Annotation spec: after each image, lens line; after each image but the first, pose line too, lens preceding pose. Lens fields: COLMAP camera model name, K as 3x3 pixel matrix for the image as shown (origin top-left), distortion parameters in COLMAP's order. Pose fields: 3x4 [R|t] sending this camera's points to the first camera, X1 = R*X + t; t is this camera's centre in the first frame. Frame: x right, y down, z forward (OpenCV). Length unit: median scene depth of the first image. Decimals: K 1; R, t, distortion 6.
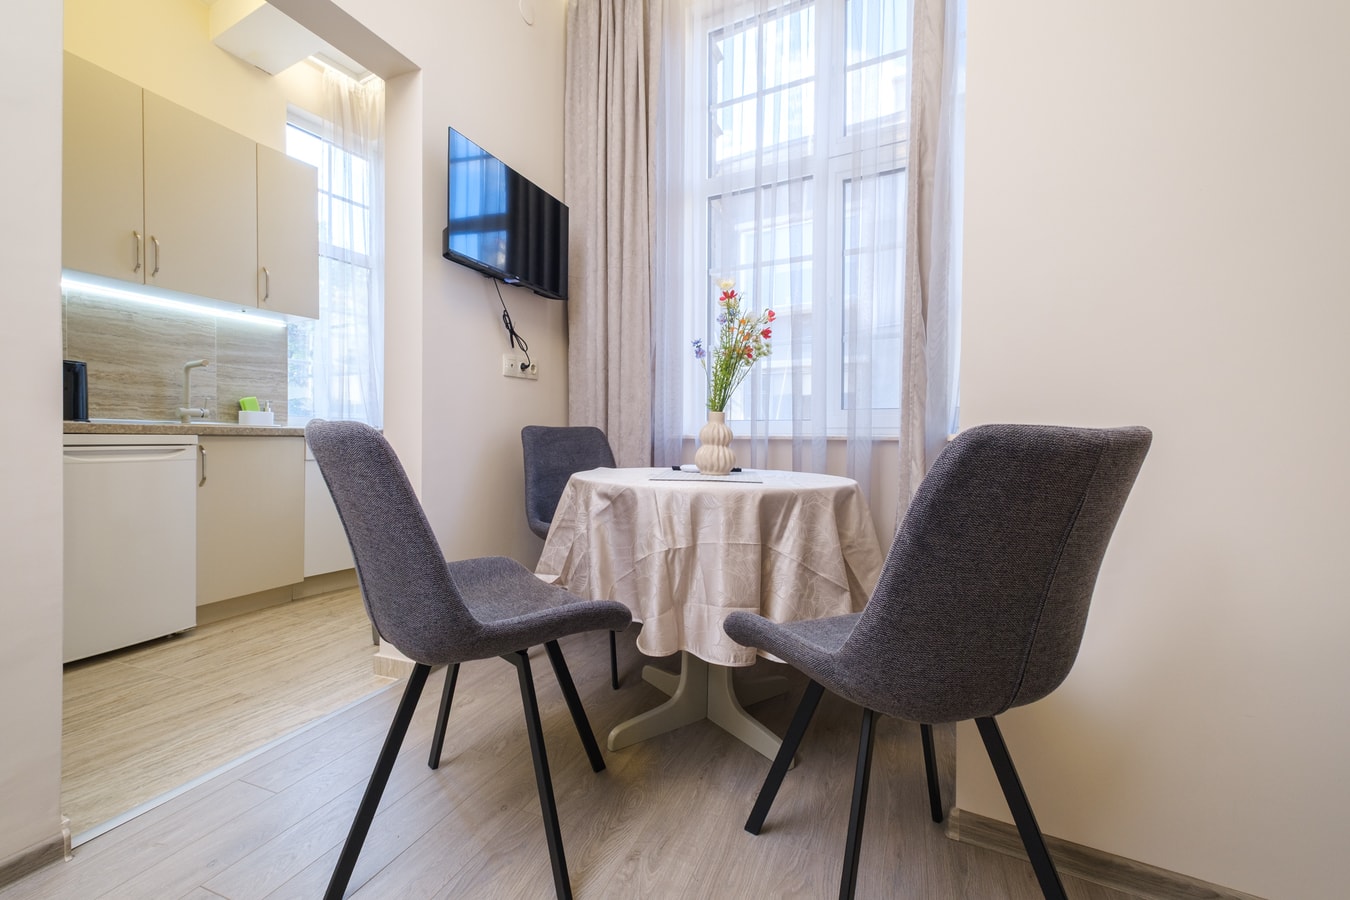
lens RADIAL K [[573.1, 0, 670.6], [0, 573.1, 444.1], [0, 0, 1]] dist [0.008800, -0.000086]
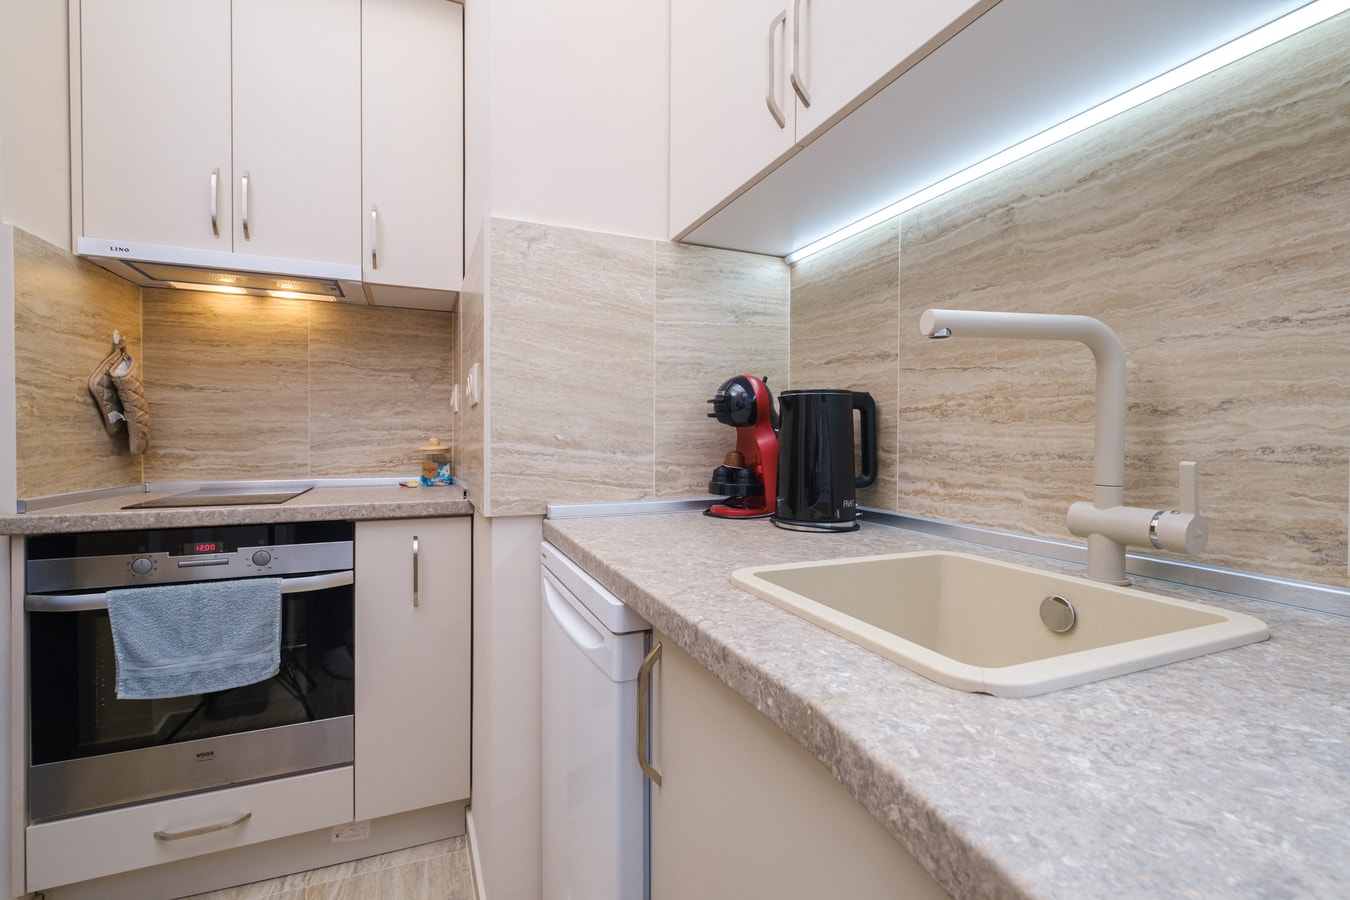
lens RADIAL K [[597.9, 0, 667.3], [0, 597.9, 446.3], [0, 0, 1]] dist [0.001632, -0.004764]
pose [[-0.735622, 0.000760, -0.677392, -0.632594], [-0.014898, 0.999739, 0.017300, -0.105100], [0.677229, 0.022818, -0.735418, 1.257572]]
